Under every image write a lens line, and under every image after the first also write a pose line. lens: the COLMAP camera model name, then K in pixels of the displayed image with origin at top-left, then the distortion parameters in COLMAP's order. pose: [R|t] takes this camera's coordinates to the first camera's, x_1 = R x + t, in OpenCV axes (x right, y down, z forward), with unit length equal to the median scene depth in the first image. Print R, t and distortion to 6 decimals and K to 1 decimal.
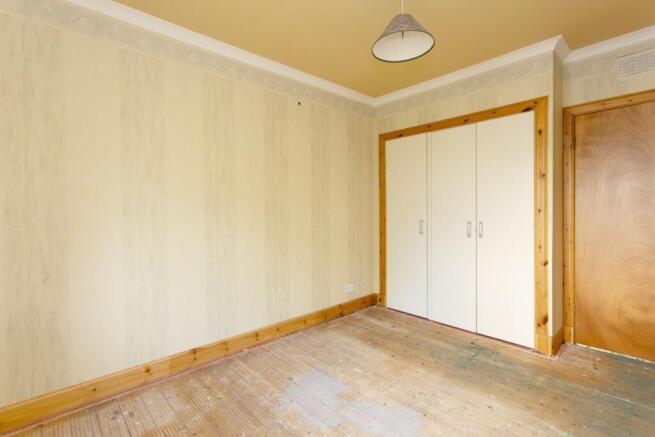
lens RADIAL K [[304.7, 0, 330.2], [0, 304.7, 213.2], [0, 0, 1]] dist [-0.003543, 0.001367]
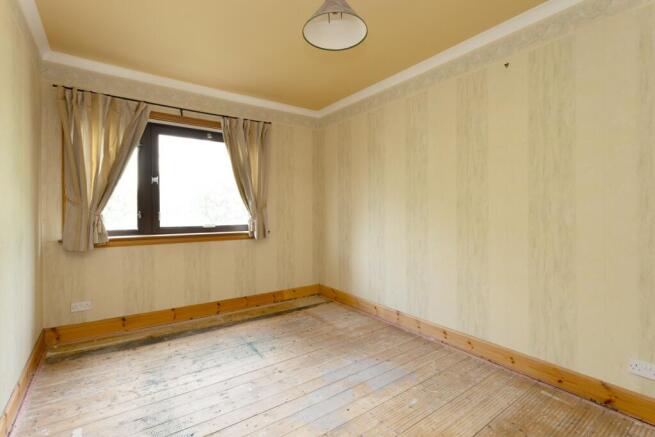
lens RADIAL K [[304.7, 0, 330.1], [0, 304.7, 217.0], [0, 0, 1]] dist [-0.003543, 0.001367]
pose [[-0.114931, 0.023591, -0.993093, 0.821329], [-0.019818, 0.999465, 0.026036, 0.004624], [0.993176, 0.022674, -0.114401, 0.772356]]
